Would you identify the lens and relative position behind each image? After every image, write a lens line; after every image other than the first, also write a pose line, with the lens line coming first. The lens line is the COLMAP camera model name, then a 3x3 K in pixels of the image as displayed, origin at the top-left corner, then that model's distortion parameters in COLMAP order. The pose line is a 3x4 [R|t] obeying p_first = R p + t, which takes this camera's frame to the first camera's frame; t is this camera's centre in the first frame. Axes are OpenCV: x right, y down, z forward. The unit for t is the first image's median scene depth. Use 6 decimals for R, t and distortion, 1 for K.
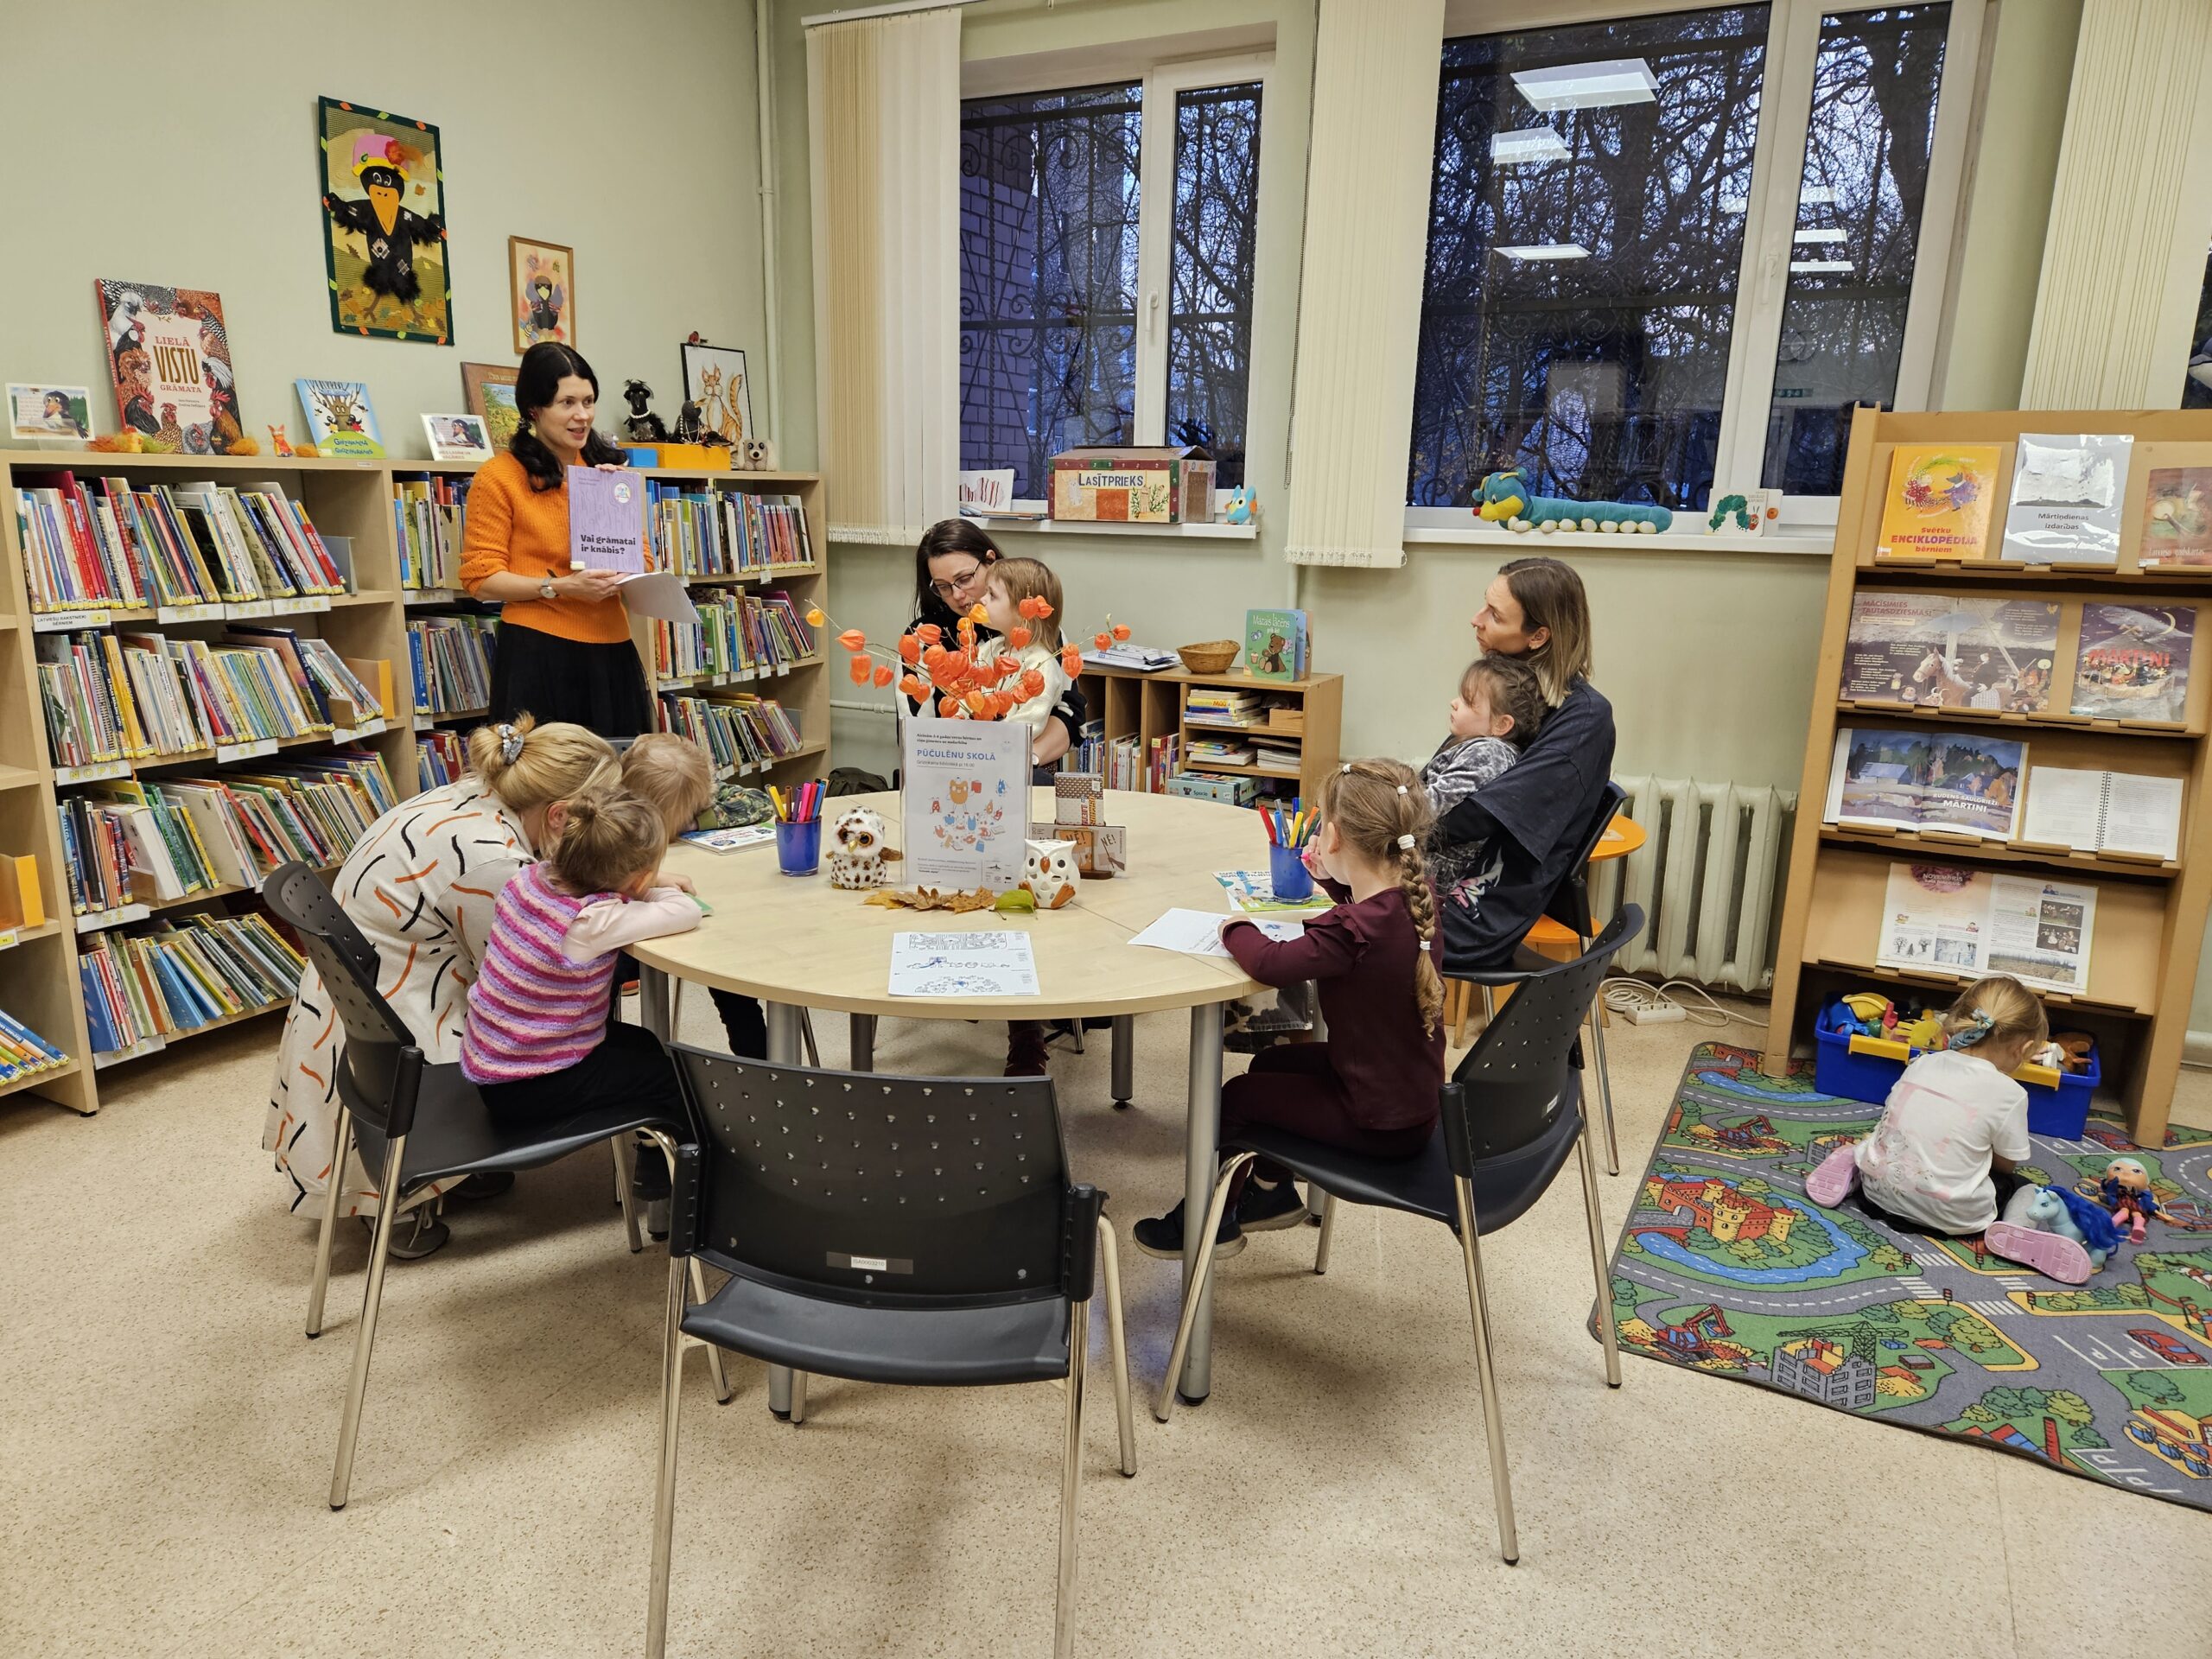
lens RADIAL K [[1391.2, 0, 1075.2], [0, 1391.2, 818.0], [0, 0, 1]] dist [0.080223, -0.066637]
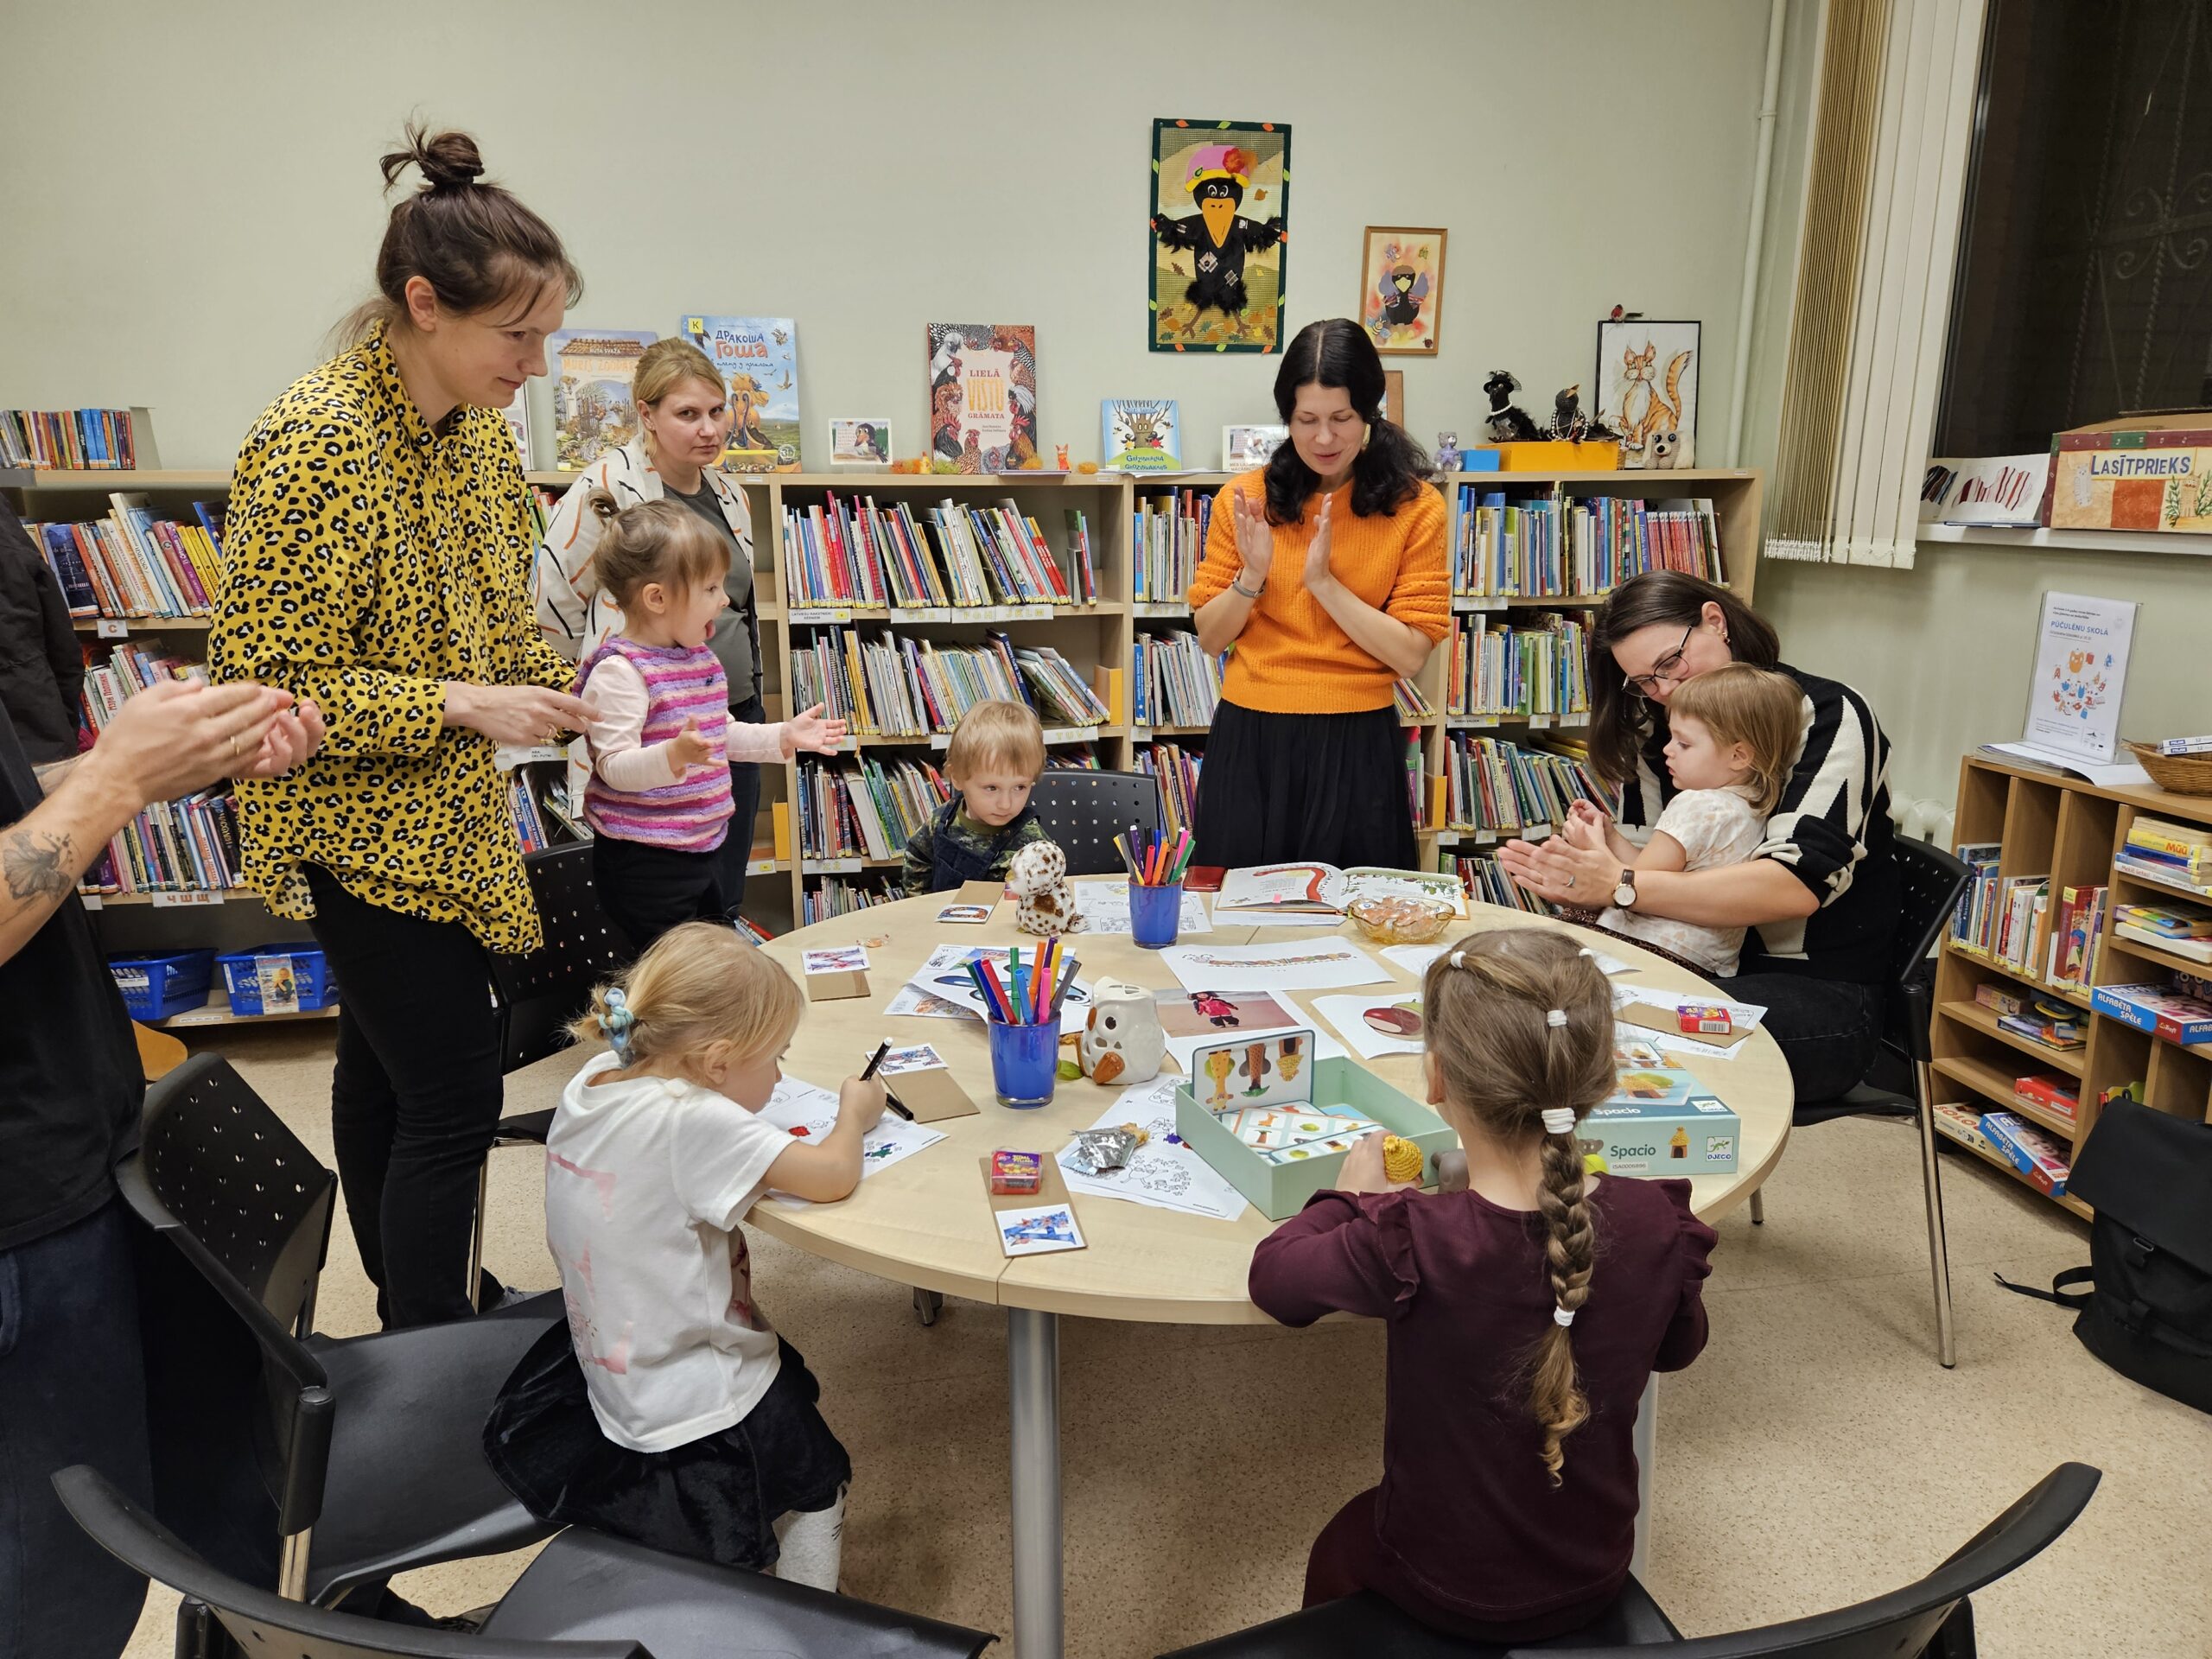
lens RADIAL K [[1438.9, 0, 1106.0], [0, 1438.9, 829.5], [0, 0, 1]] dist [0.087935, -0.071495]
pose [[0.650174, 0.159305, -0.742897, 0.327042], [-0.164092, 0.984138, 0.067426, -0.071666], [0.741854, 0.078065, 0.666002, 0.327899]]
